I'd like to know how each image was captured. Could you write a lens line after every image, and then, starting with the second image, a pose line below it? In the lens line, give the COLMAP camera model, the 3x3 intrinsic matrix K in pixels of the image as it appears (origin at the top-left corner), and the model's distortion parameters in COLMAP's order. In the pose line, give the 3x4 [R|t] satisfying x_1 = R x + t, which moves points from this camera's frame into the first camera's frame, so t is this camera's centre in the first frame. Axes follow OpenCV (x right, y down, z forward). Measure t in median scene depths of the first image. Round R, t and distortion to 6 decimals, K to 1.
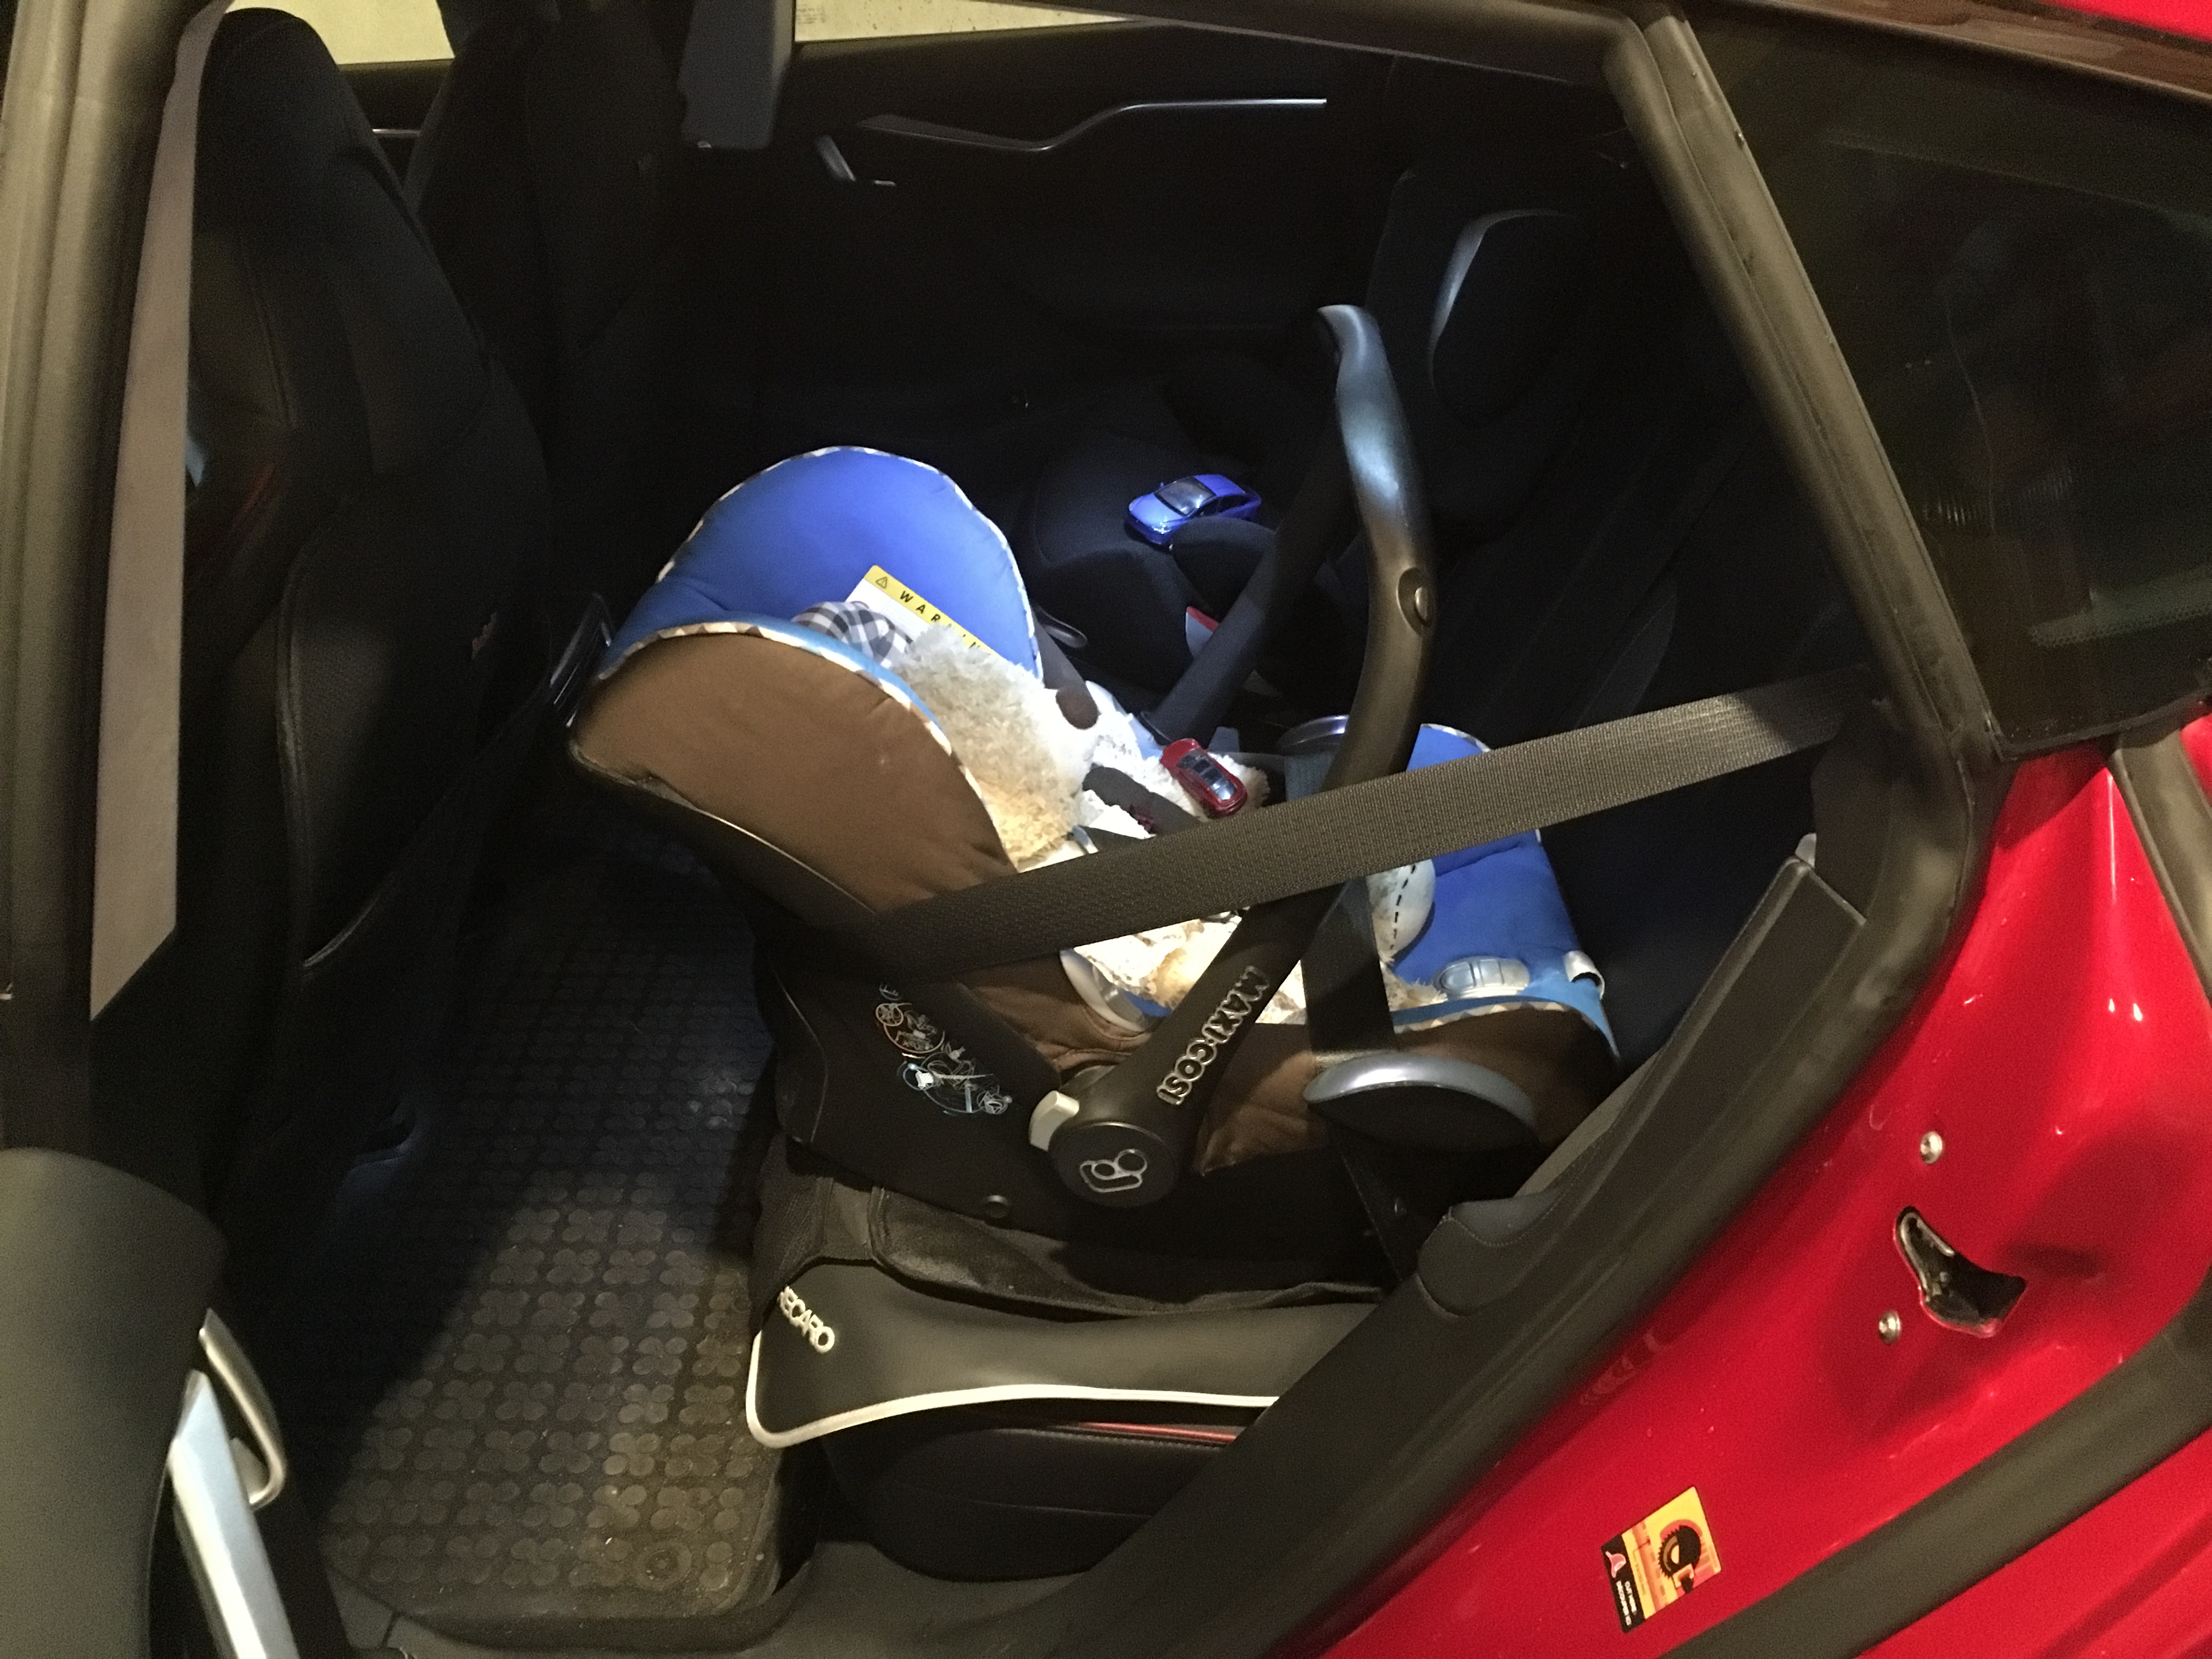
lens RADIAL K [[1847.8, 0, 1106.0], [0, 1847.8, 829.5], [0, 0, 1]] dist [0.000893, 0.001909]
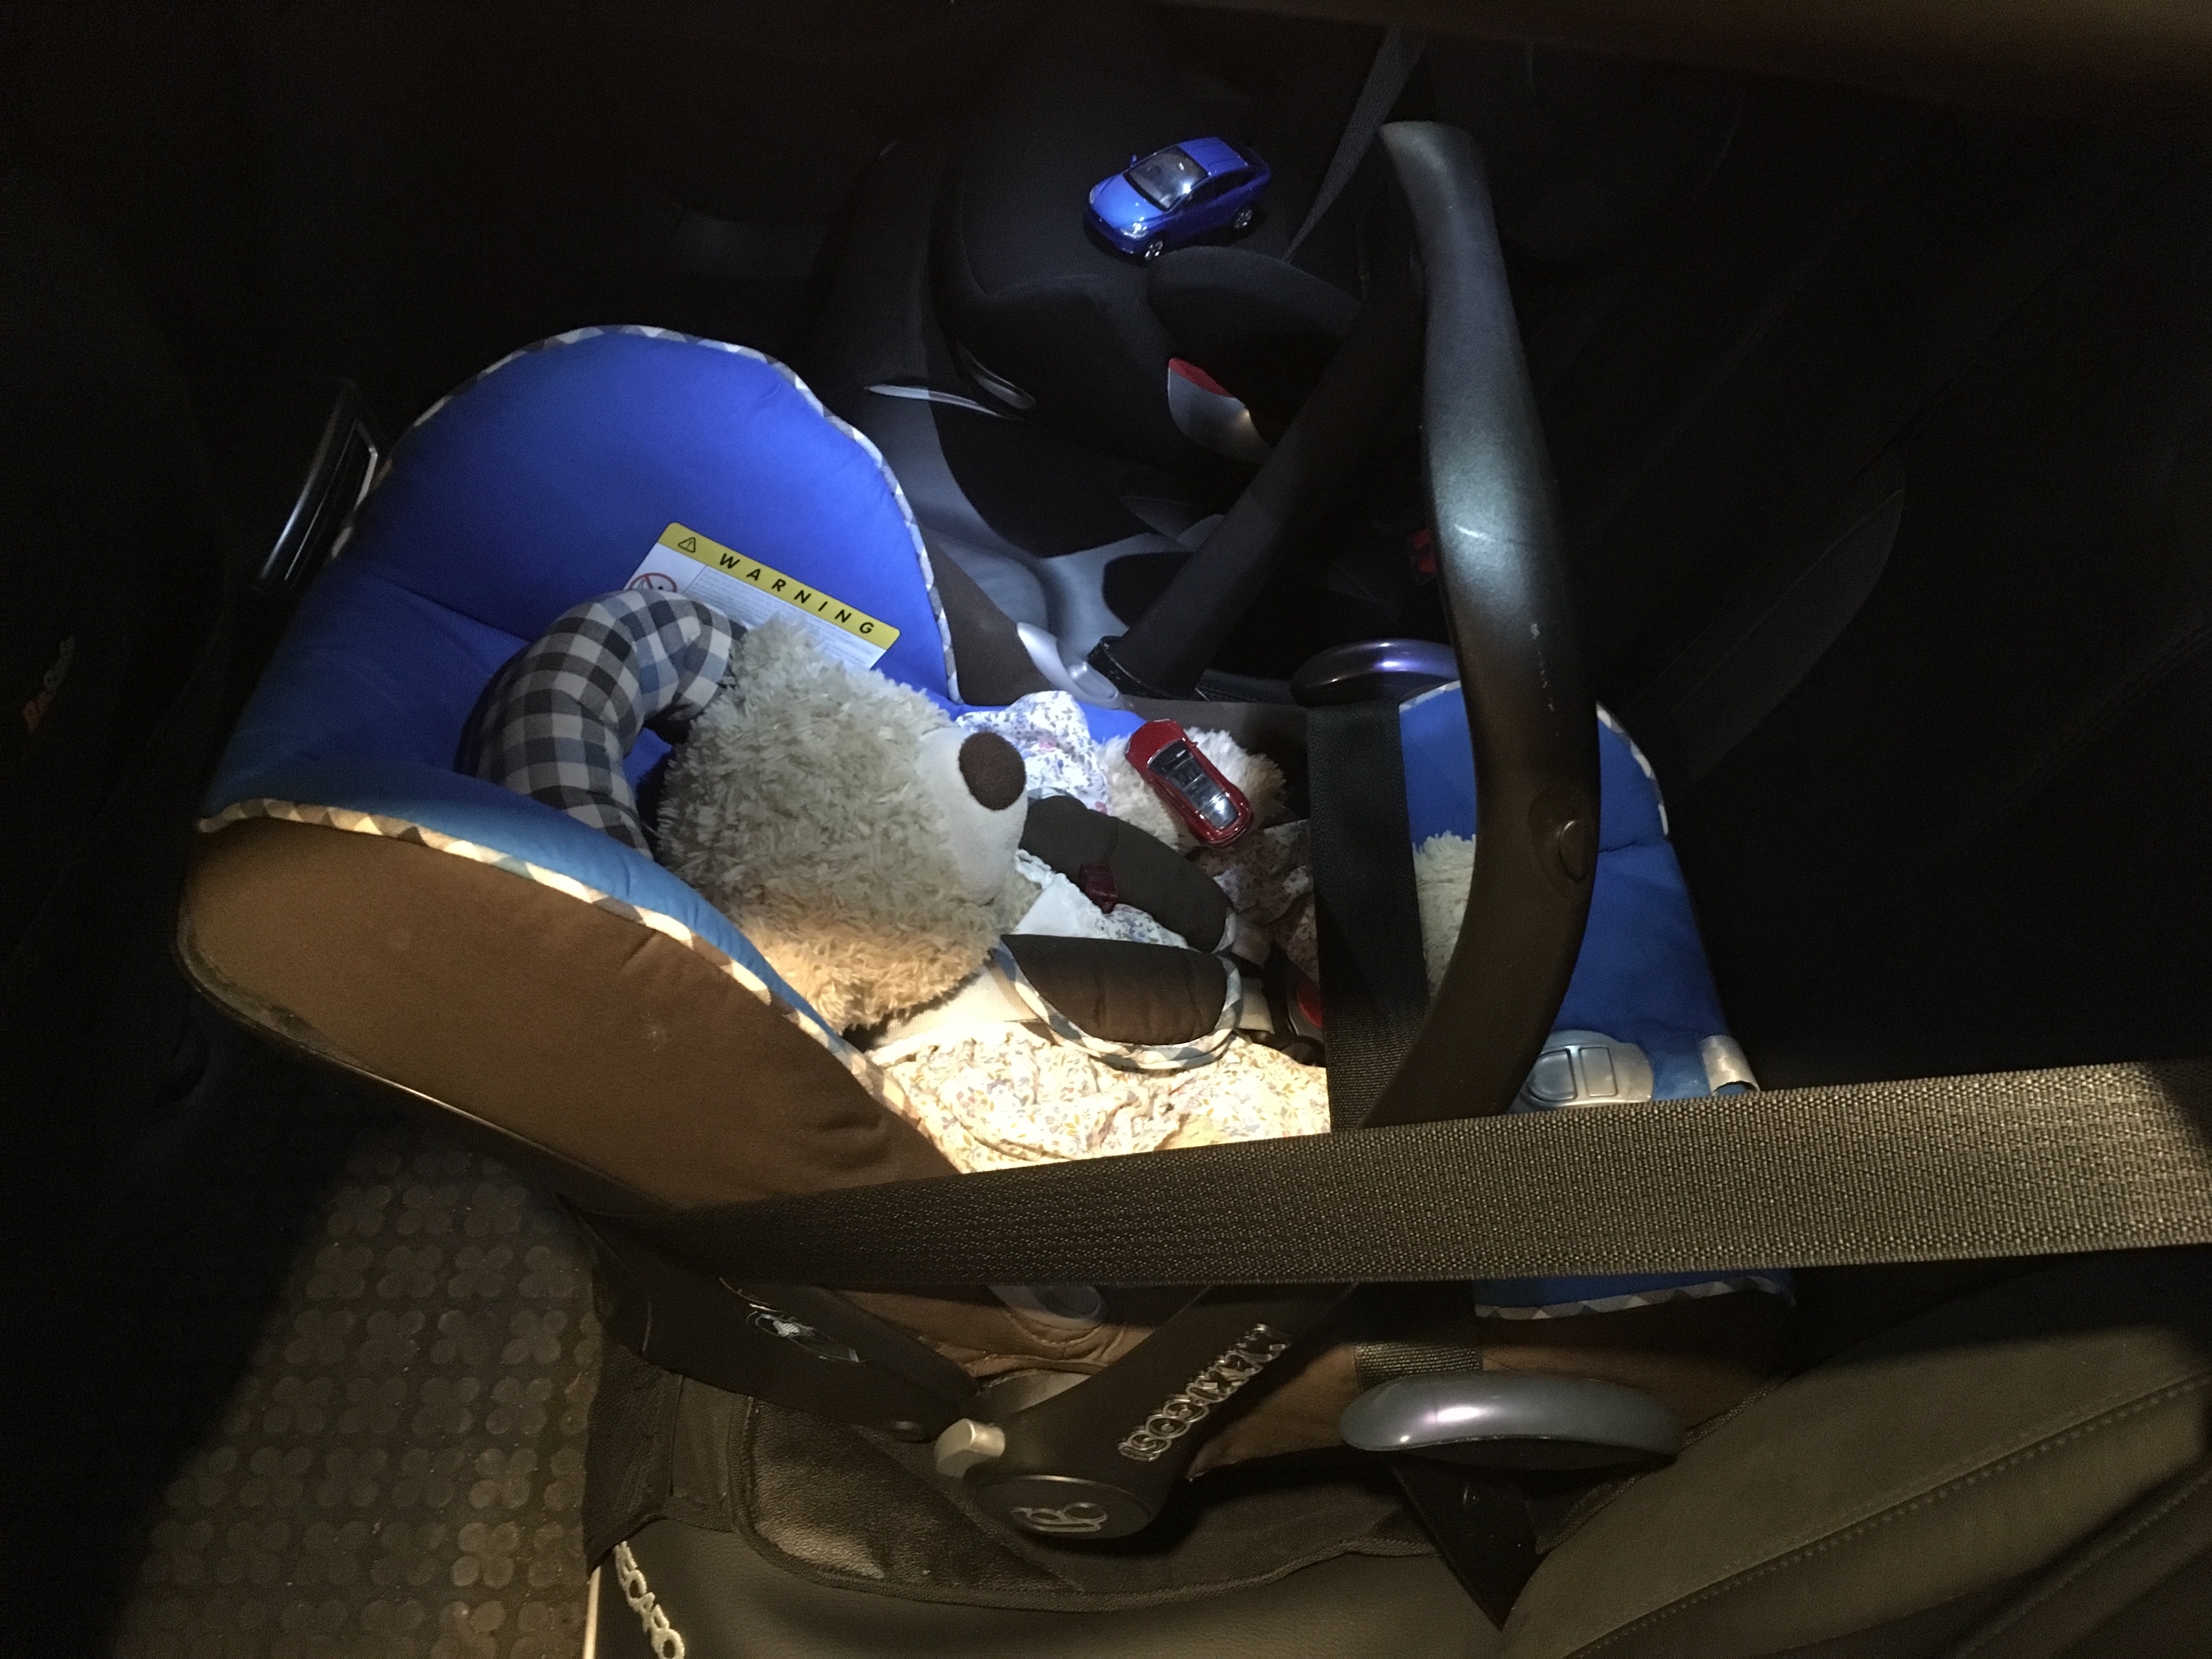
lens RADIAL K [[1858.3, 0, 1106.0], [0, 1858.3, 829.5], [0, 0, 1]] dist [0.045079, -0.082136]
pose [[0.999836, -0.018120, 0.000324, 0.021374], [0.017337, 0.961560, 0.274046, -0.204276], [-0.005277, -0.273995, 0.961717, 0.332943]]
